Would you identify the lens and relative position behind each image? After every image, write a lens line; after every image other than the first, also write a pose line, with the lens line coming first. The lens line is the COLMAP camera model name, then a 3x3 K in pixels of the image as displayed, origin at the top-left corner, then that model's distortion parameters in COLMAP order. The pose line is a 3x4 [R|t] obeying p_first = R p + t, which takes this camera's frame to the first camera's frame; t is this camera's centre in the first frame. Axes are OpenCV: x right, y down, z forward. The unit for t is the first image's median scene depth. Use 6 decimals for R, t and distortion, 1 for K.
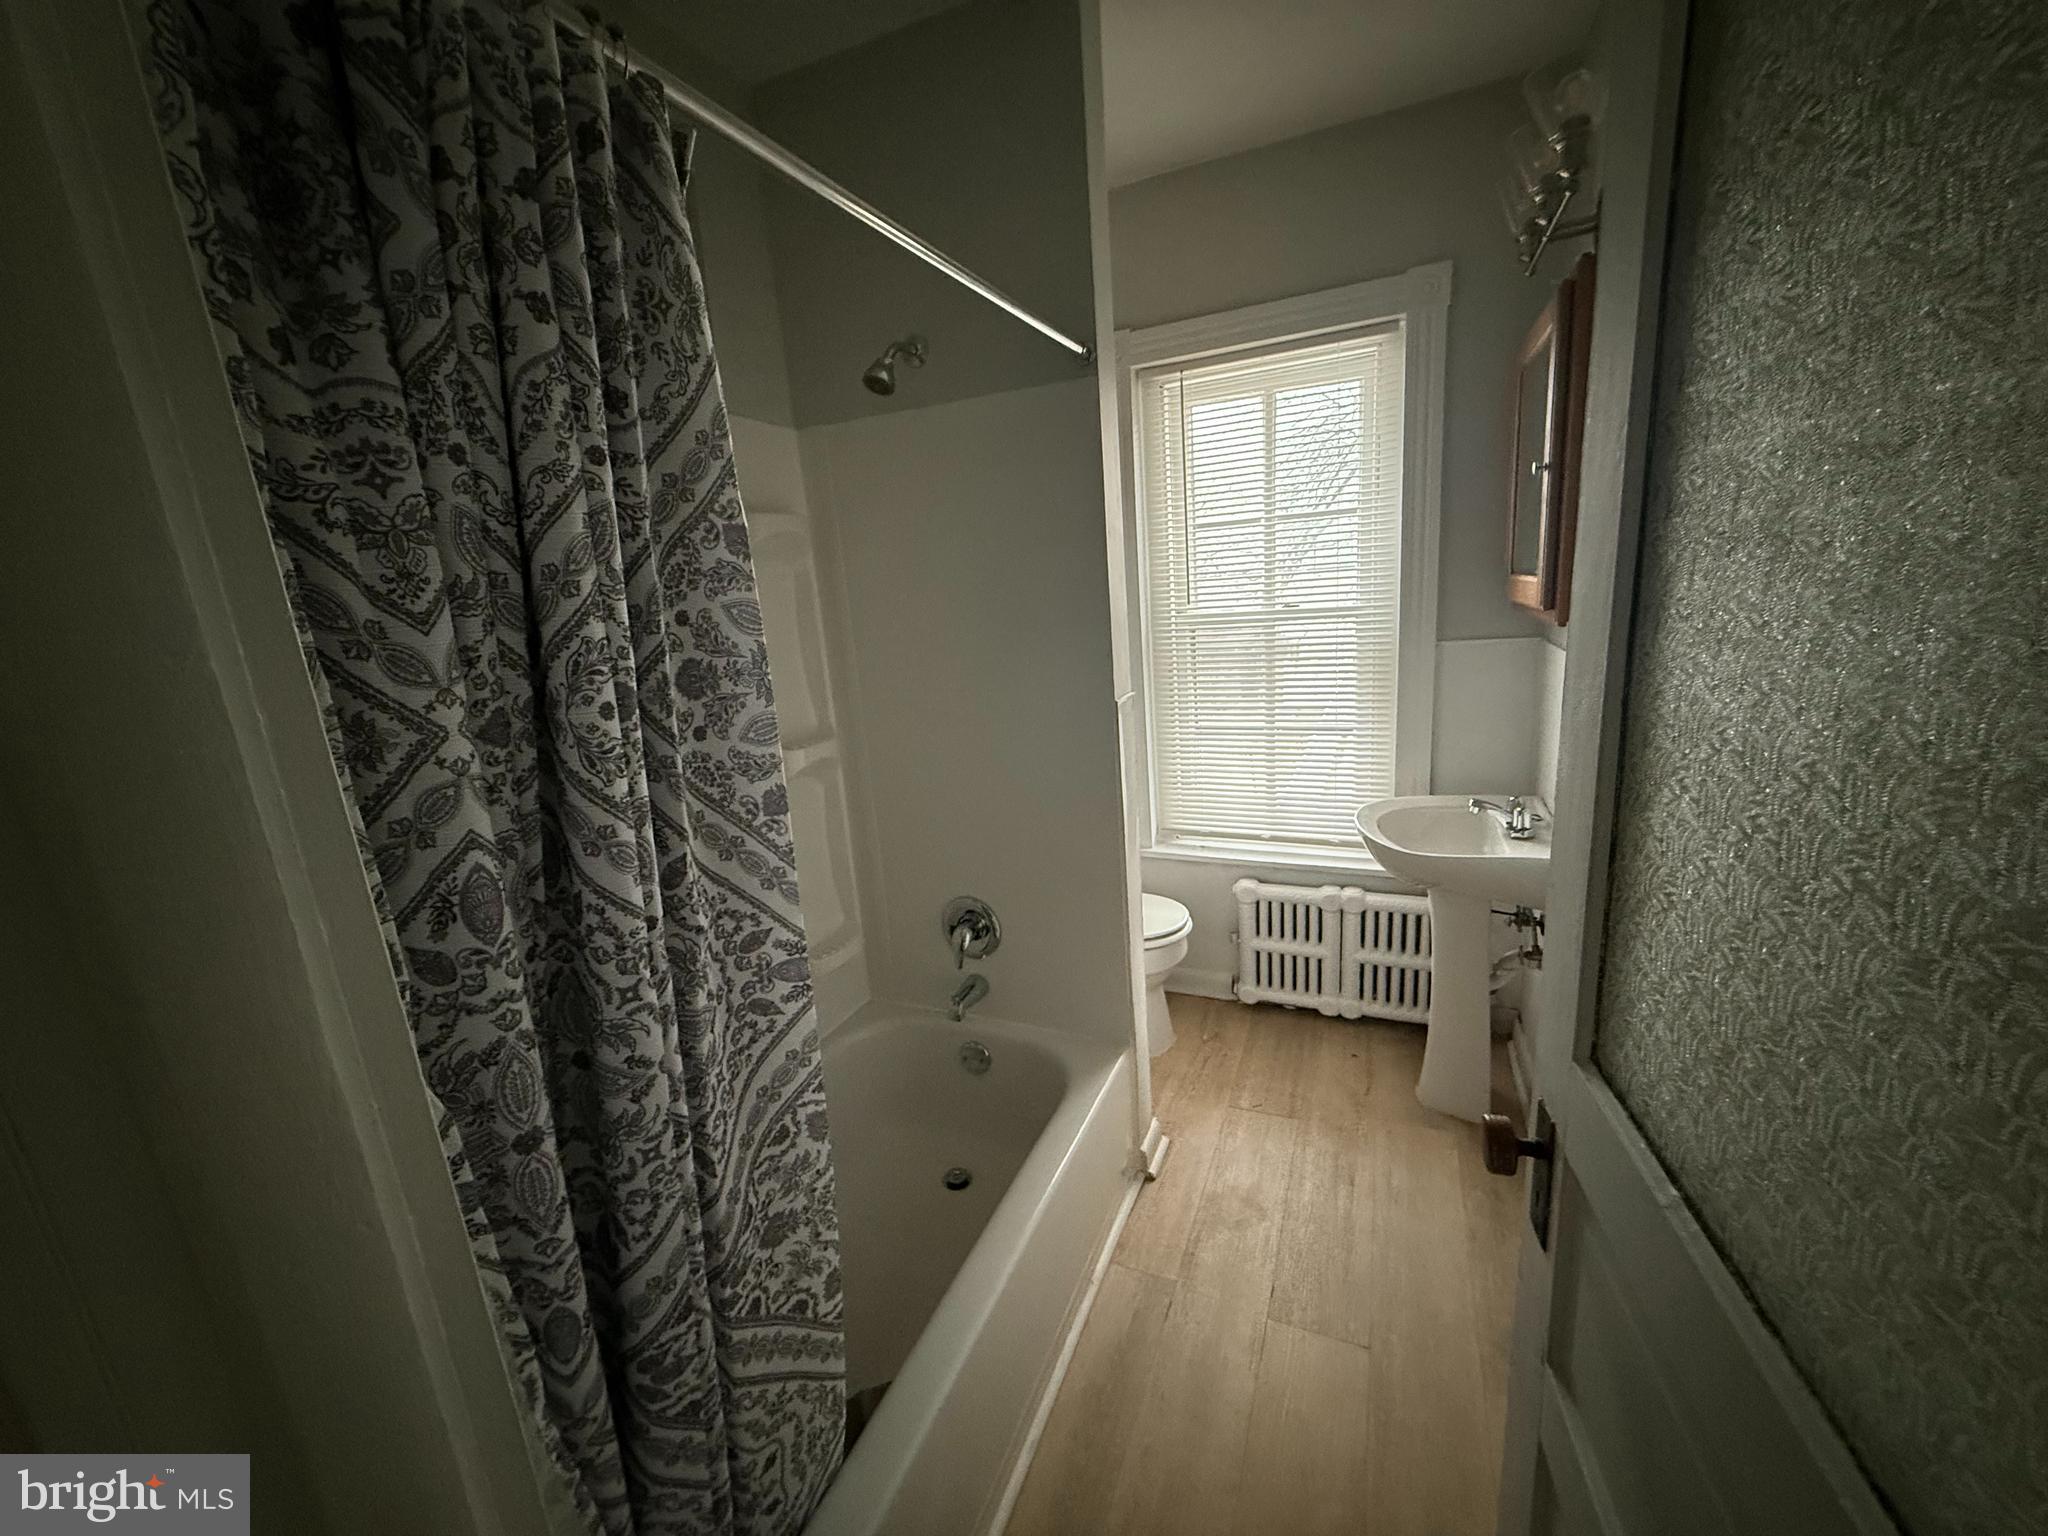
lens RADIAL K [[814.3, 0, 1017.4], [0, 814.3, 772.9], [0, 0, 1]] dist [-0.010265, 0.000030]
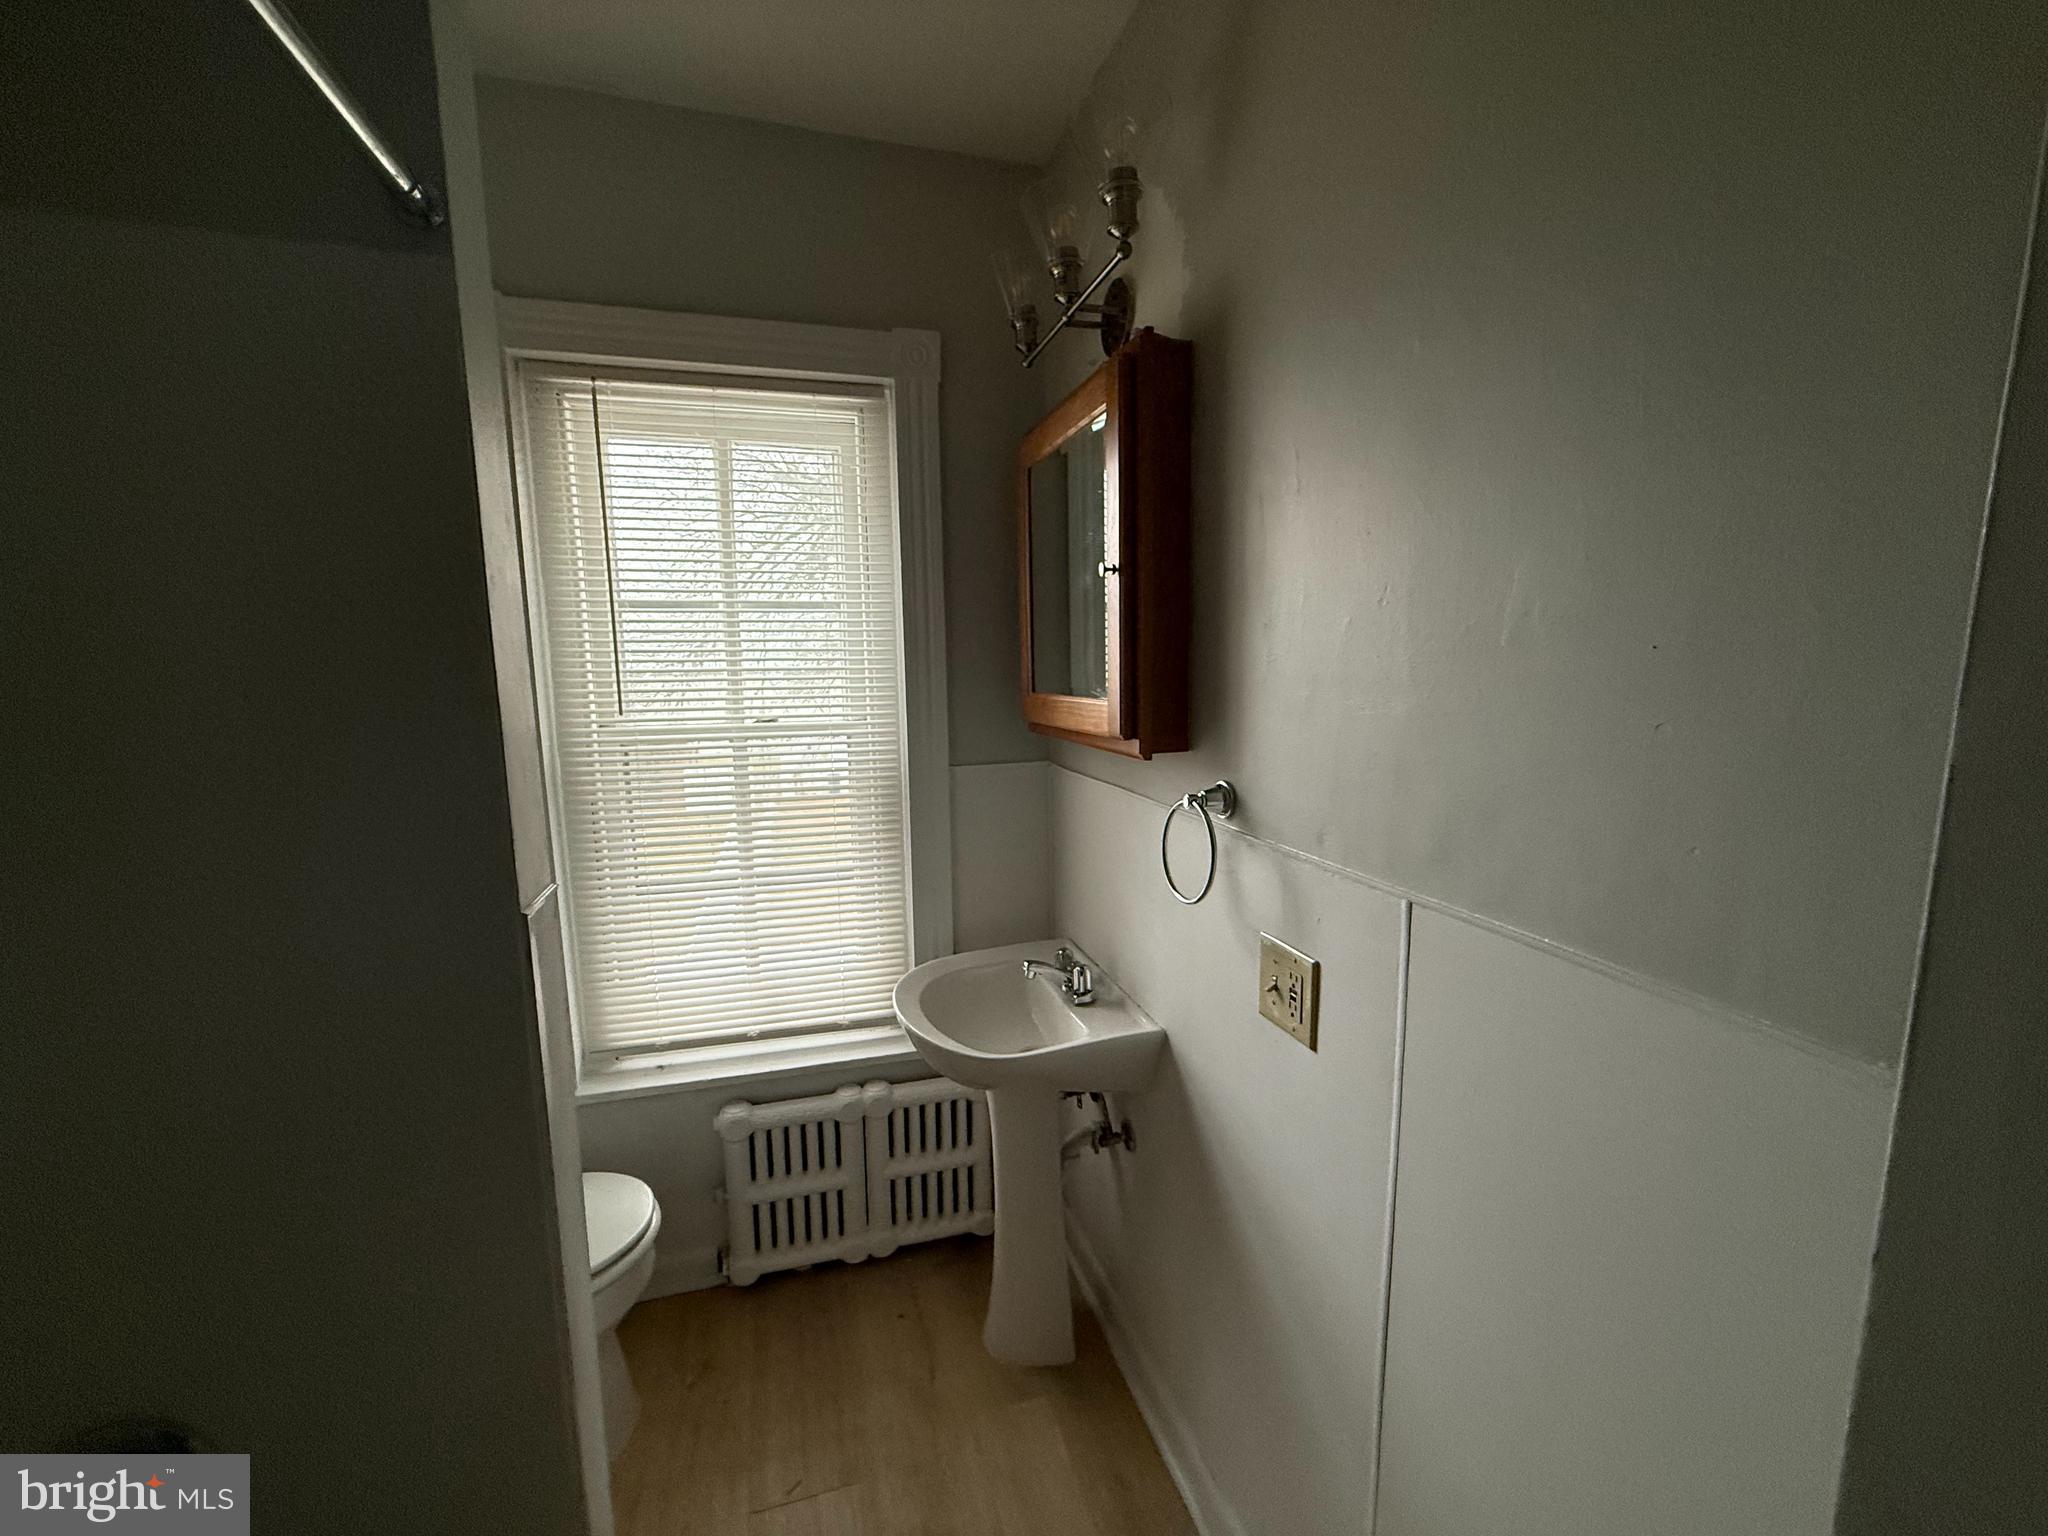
lens RADIAL K [[814.3, 0, 1017.4], [0, 814.3, 772.9], [0, 0, 1]] dist [-0.010265, 0.000030]
pose [[0.758370, -0.020827, 0.651492, 0.020168], [0.102048, 0.990958, -0.087111, -0.067894], [-0.643787, 0.132546, 0.753638, 0.290748]]
